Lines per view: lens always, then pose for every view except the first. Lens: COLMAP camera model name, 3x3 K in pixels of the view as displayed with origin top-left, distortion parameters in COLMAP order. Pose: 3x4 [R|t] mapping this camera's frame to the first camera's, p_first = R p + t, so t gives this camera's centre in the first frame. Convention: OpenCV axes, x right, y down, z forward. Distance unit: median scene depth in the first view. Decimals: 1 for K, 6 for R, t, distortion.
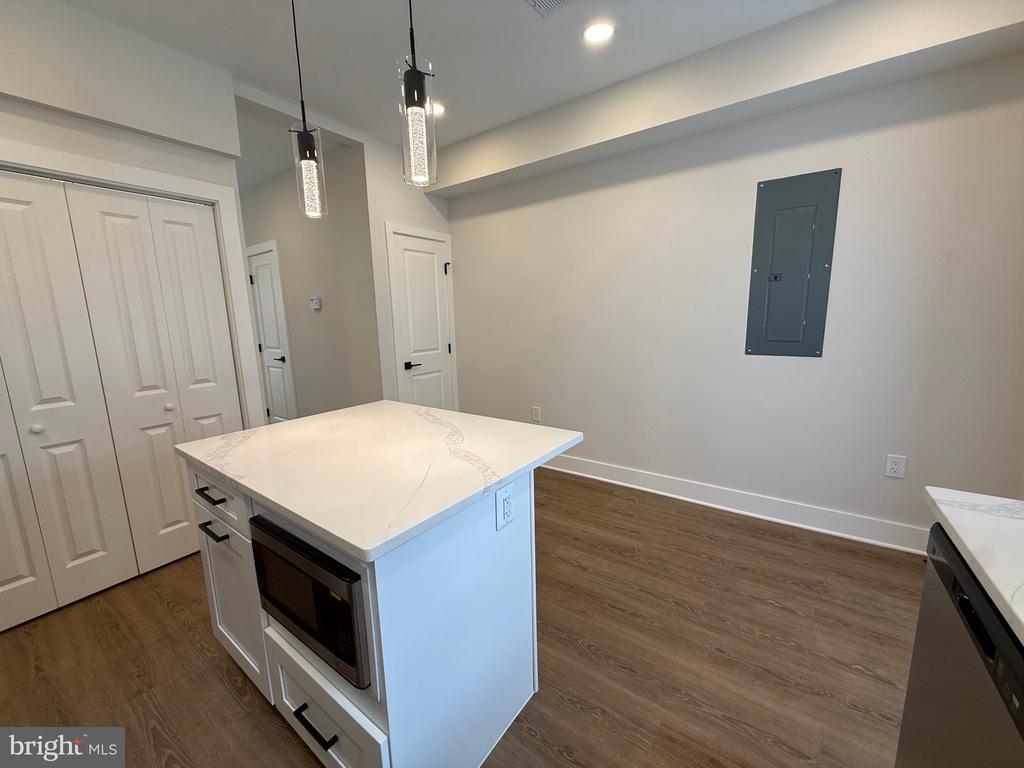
lens RADIAL K [[407.6, 0, 508.1], [0, 407.6, 386.0], [0, 0, 1]] dist [-0.001274, 0.000660]
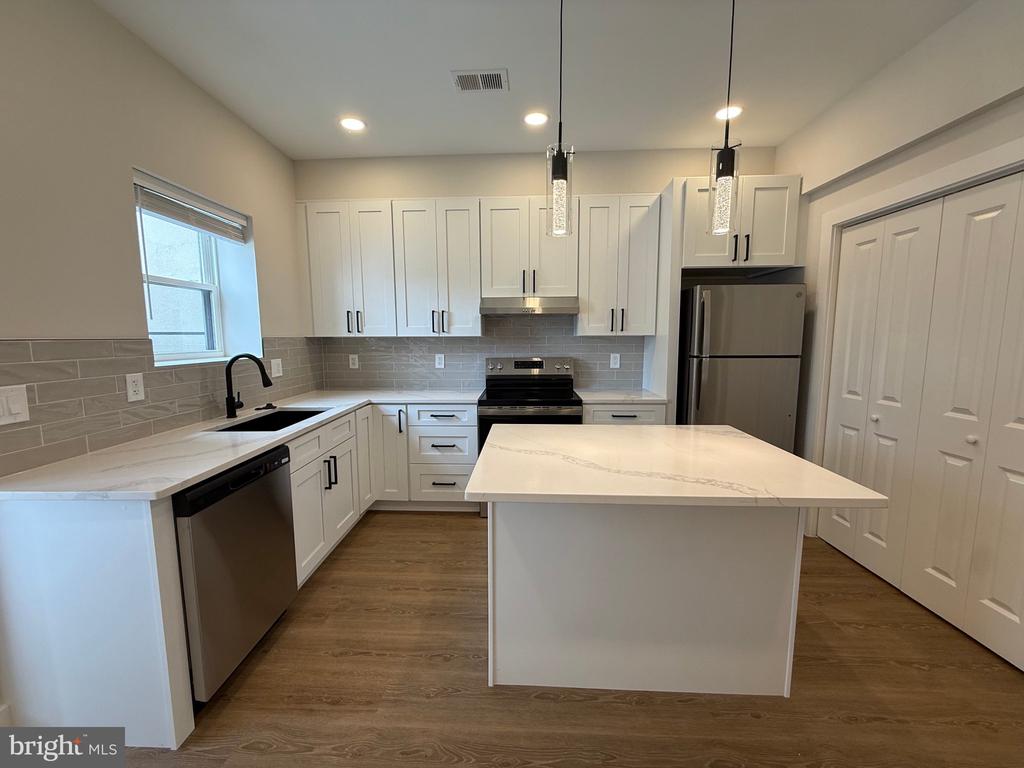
lens RADIAL K [[407.6, 0, 510.8], [0, 407.6, 381.7], [0, 0, 1]] dist [-0.001274, 0.000660]
pose [[-0.828676, 0.092323, -0.552063, 0.502529], [-0.071432, 0.960795, 0.267900, -0.293192], [0.555152, 0.261437, -0.789593, 1.540384]]
